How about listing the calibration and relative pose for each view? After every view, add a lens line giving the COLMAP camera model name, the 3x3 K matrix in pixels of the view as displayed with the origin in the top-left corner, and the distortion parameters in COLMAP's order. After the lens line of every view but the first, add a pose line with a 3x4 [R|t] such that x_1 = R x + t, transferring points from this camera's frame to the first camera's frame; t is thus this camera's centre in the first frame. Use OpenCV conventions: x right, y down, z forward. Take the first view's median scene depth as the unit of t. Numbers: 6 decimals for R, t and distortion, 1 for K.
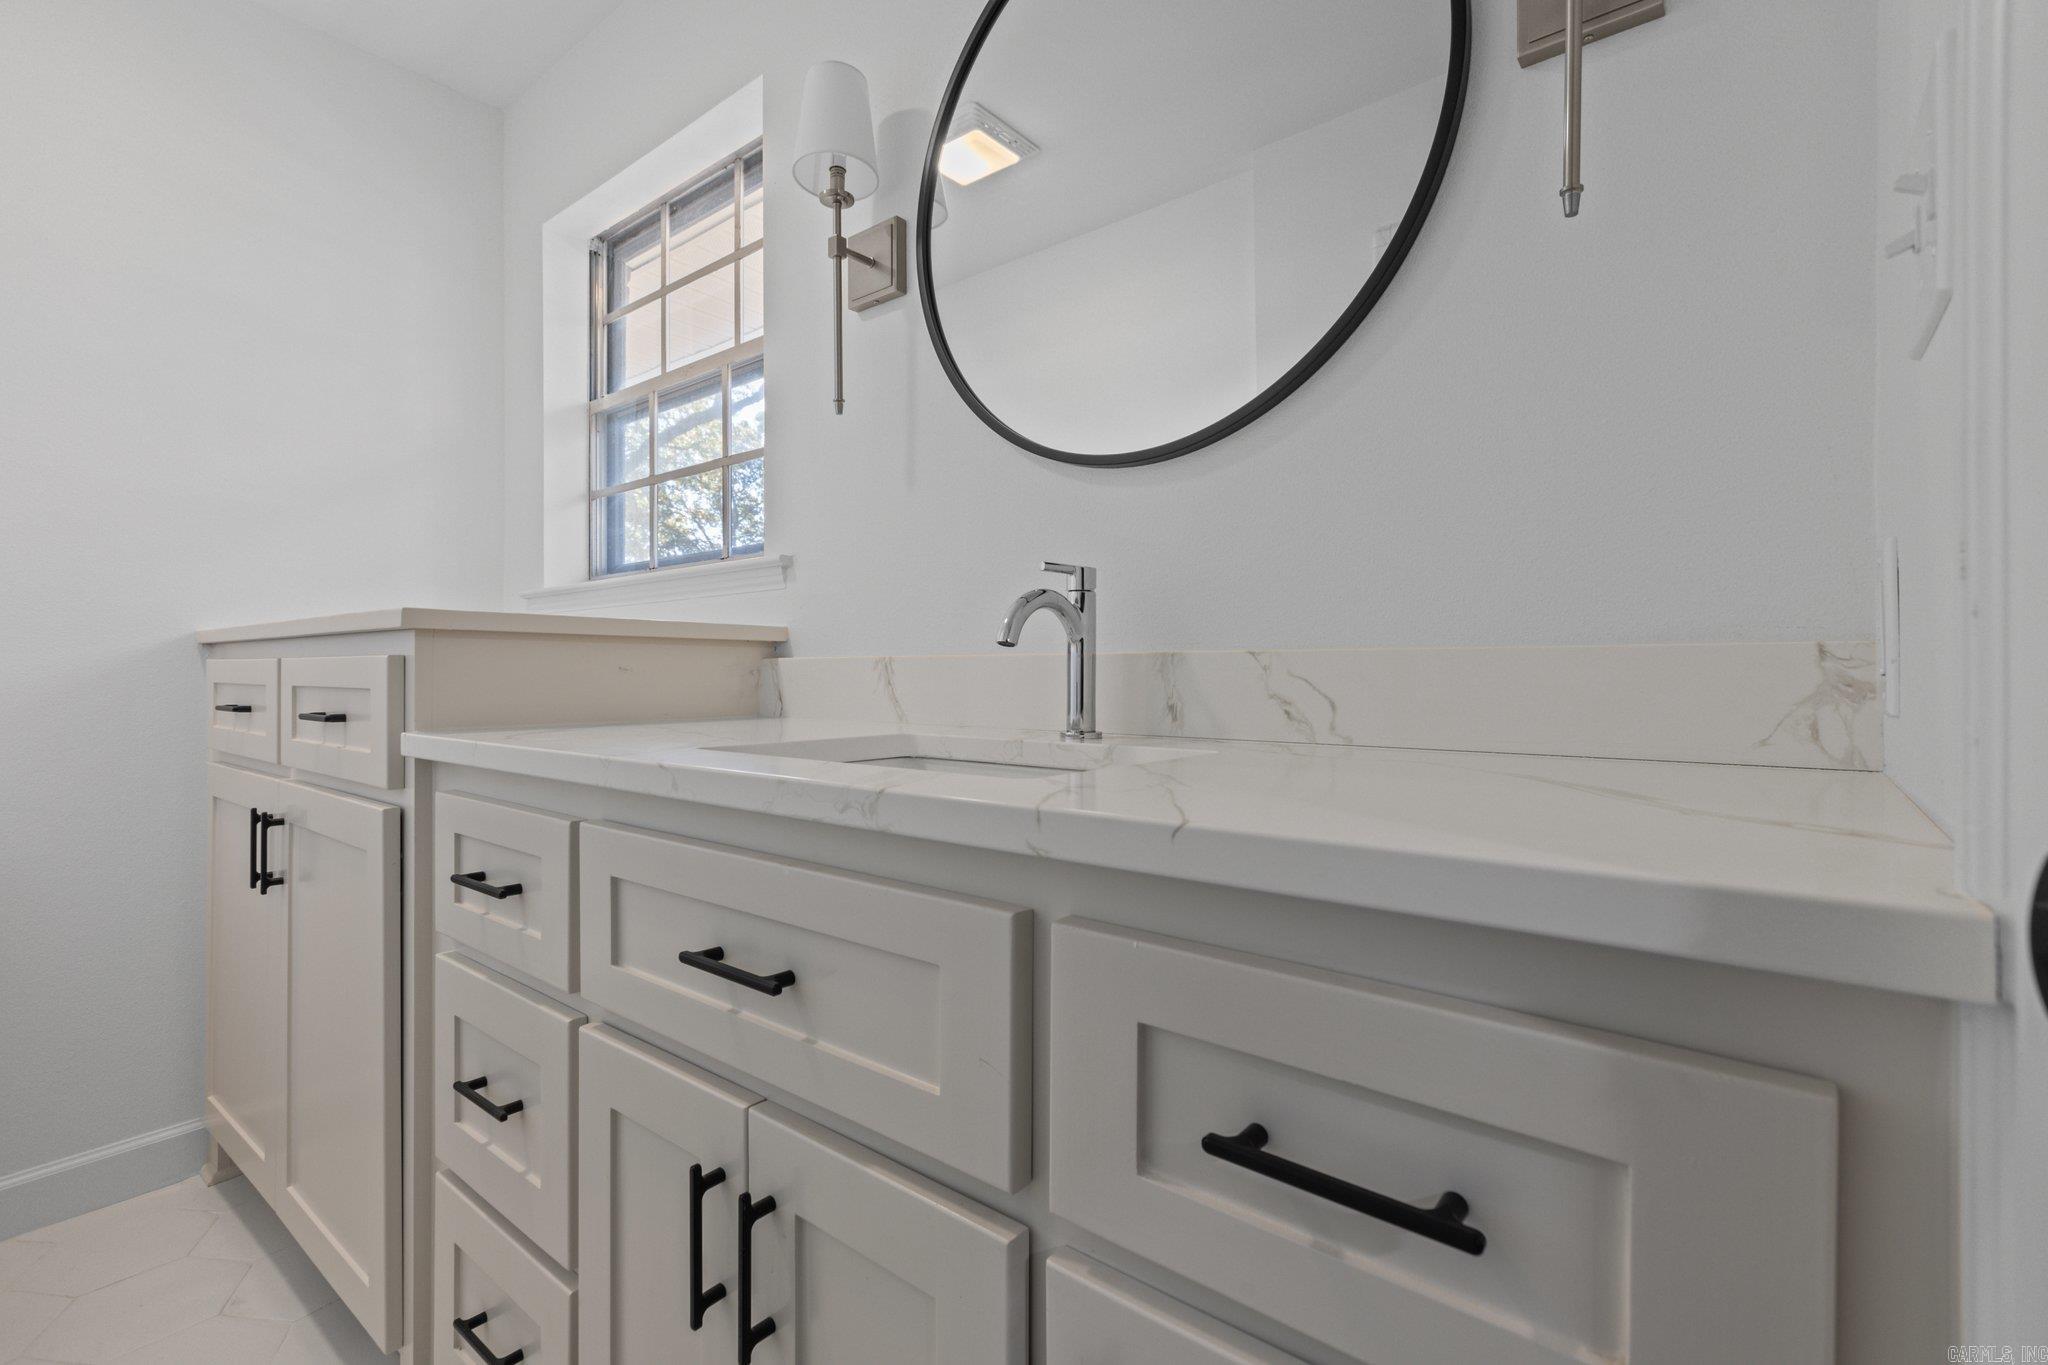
lens RADIAL K [[930.0, 0, 1023.1], [0, 930.0, 675.0], [0, 0, 1]] dist [0.005290, -0.000690]
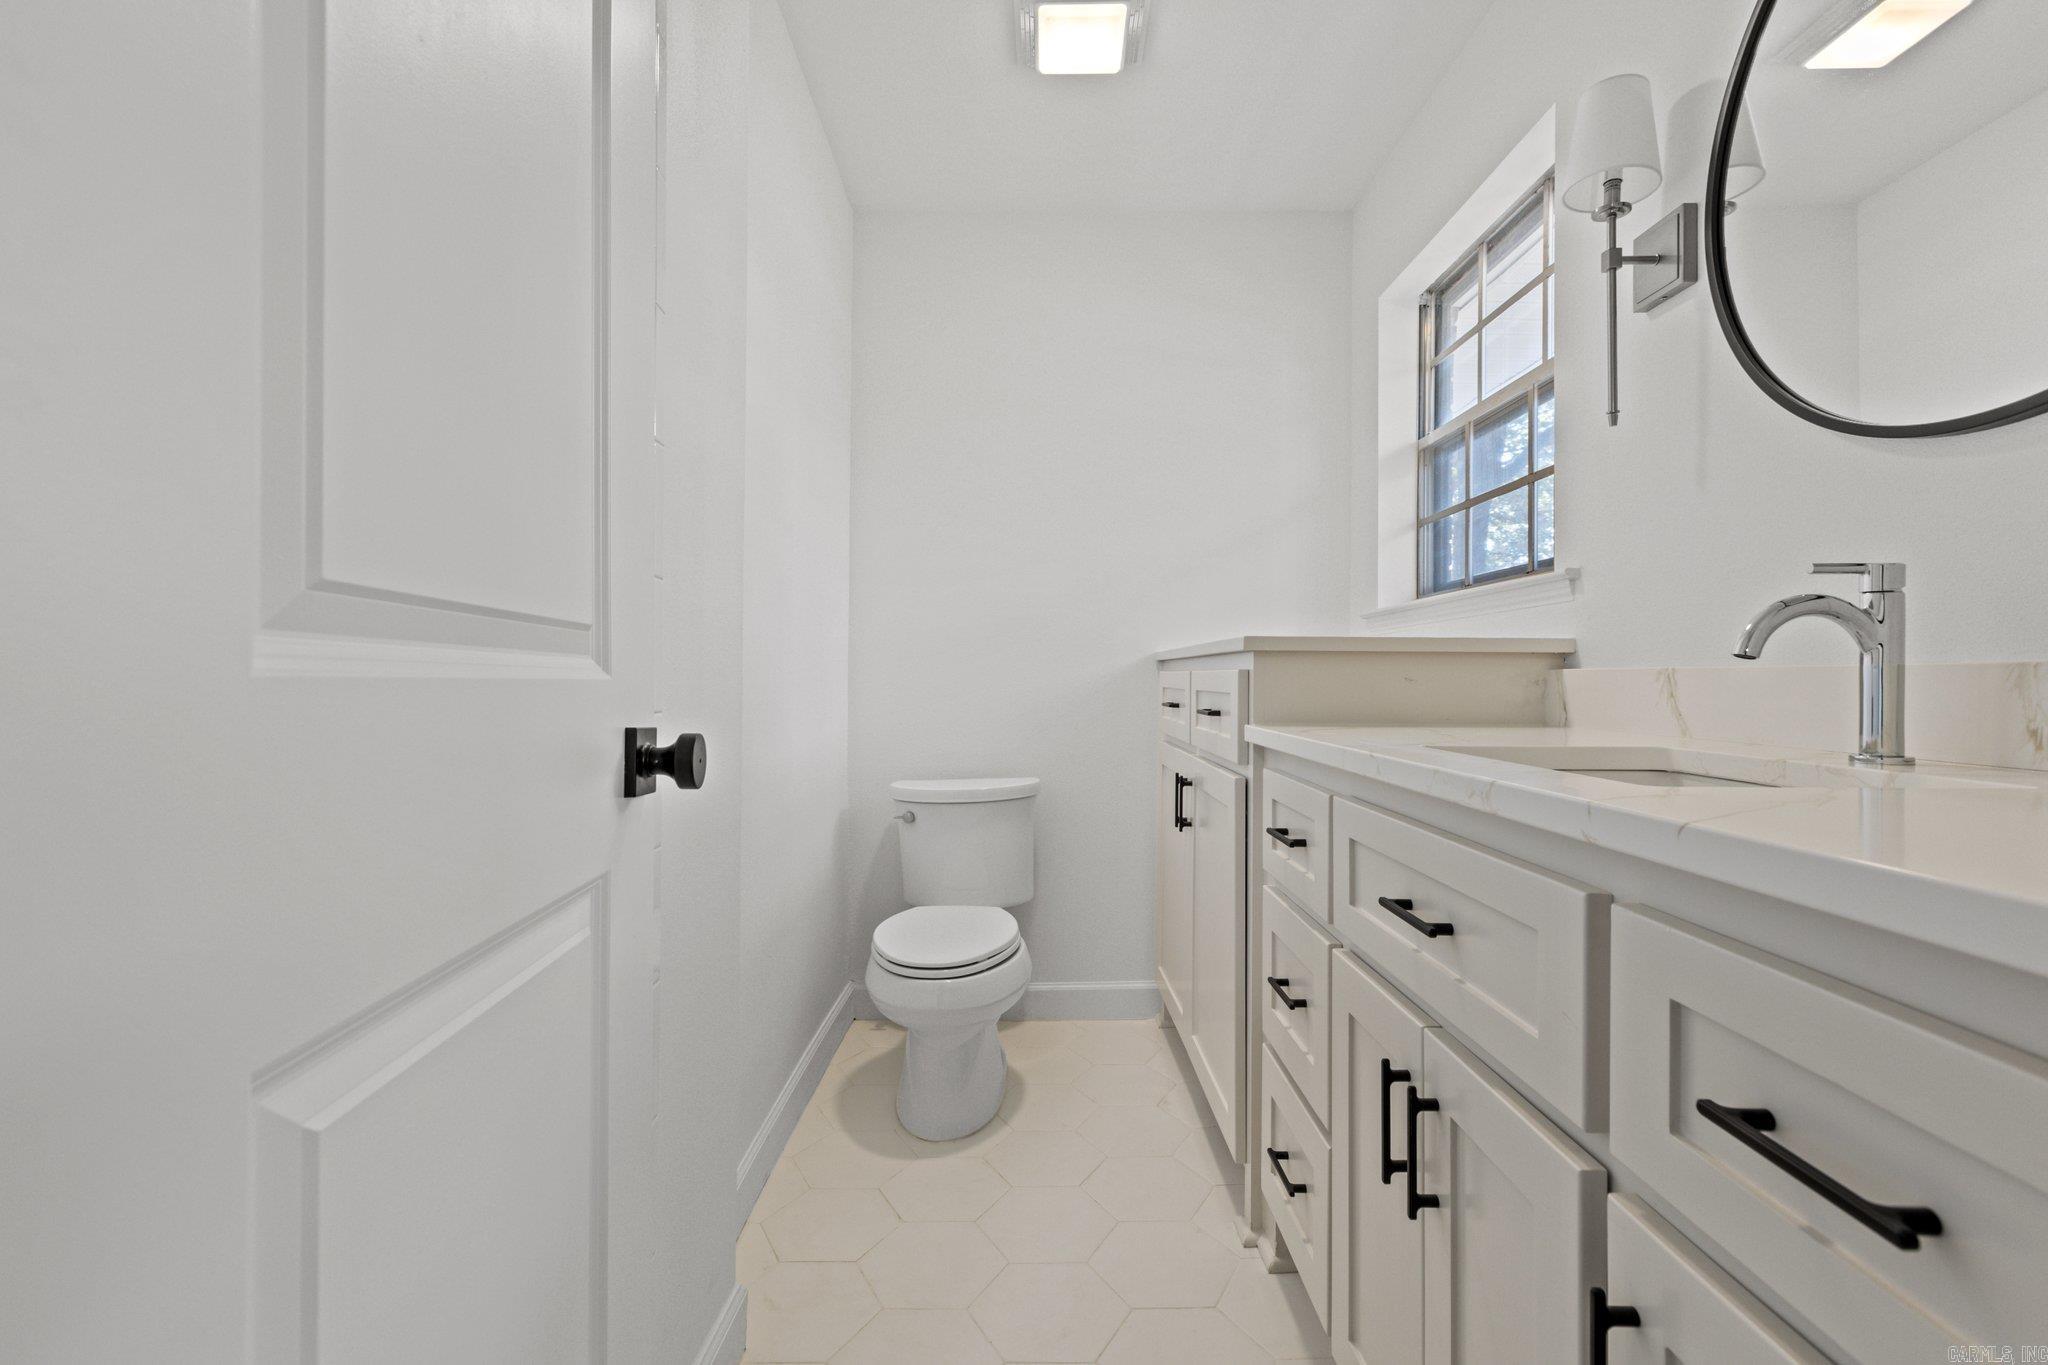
lens RADIAL K [[930.0, 0, 1021.2], [0, 930.0, 682.7], [0, 0, 1]] dist [0.005290, -0.000690]
pose [[0.623013, 0.006014, -0.782188, 0.191935], [-0.004931, 0.999981, 0.003761, -0.004705], [0.782196, 0.001513, 0.623031, -0.121262]]
